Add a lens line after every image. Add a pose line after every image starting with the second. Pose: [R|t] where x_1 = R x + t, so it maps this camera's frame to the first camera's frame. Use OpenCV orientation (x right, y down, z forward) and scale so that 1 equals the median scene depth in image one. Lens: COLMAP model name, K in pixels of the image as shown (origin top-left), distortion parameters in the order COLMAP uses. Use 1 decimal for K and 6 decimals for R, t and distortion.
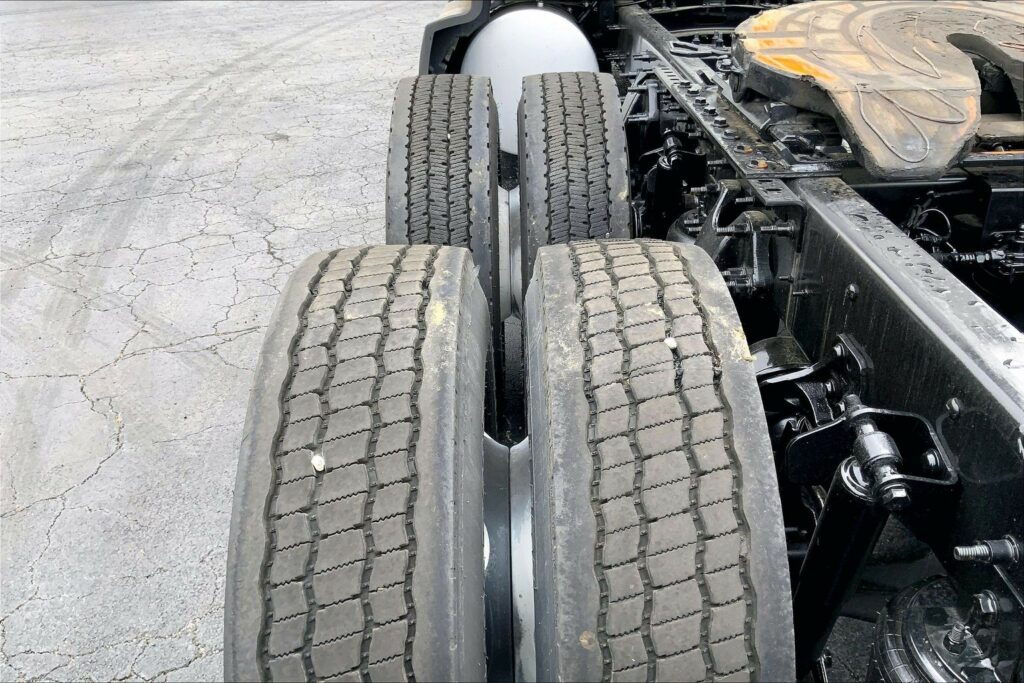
lens RADIAL K [[864.6, 0, 511.3], [0, 864.6, 343.0], [0, 0, 1]] dist [0.068078, -0.128468]
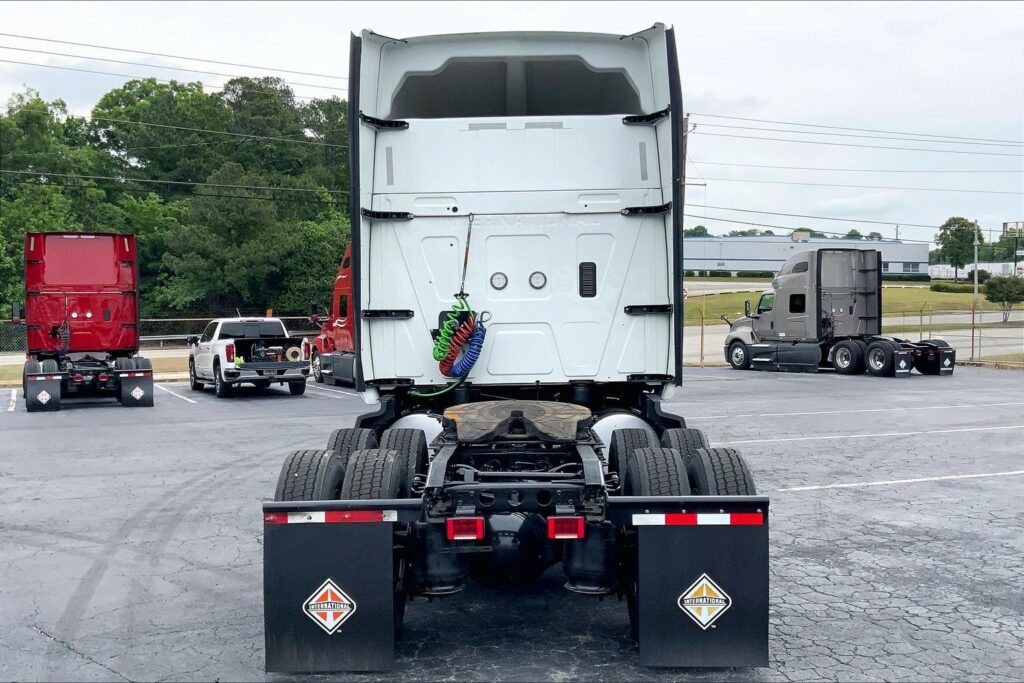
lens RADIAL K [[1080.5, 0, 511.0], [0, 1080.5, 335.6], [0, 0, 1]] dist [0.107365, 0.000000]
pose [[0.999460, 0.027611, -0.017826, 0.136137], [-0.032711, 0.888298, -0.458102, 0.280621], [0.003186, 0.458438, 0.888721, -0.608487]]
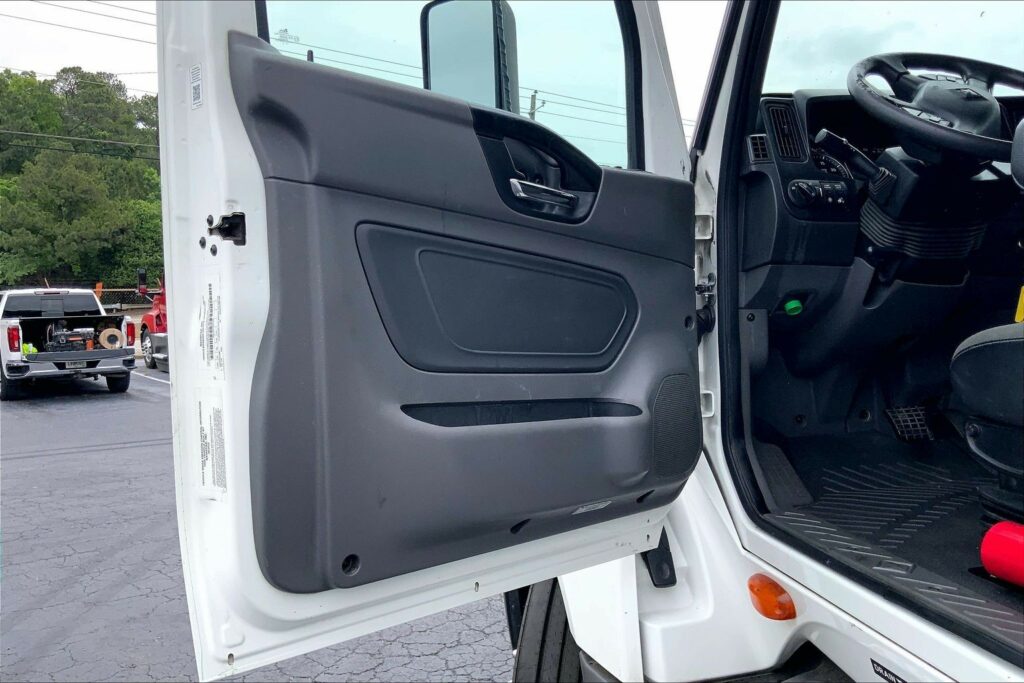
lens RADIAL K [[864.6, 0, 514.6], [0, 864.6, 337.8], [0, 0, 1]] dist [0.068078, -0.128468]
pose [[0.979989, 0.018013, 0.198235, -0.156842], [0.068890, 0.903660, -0.422672, -0.453592], [-0.186750, 0.427871, 0.884336, 0.800297]]
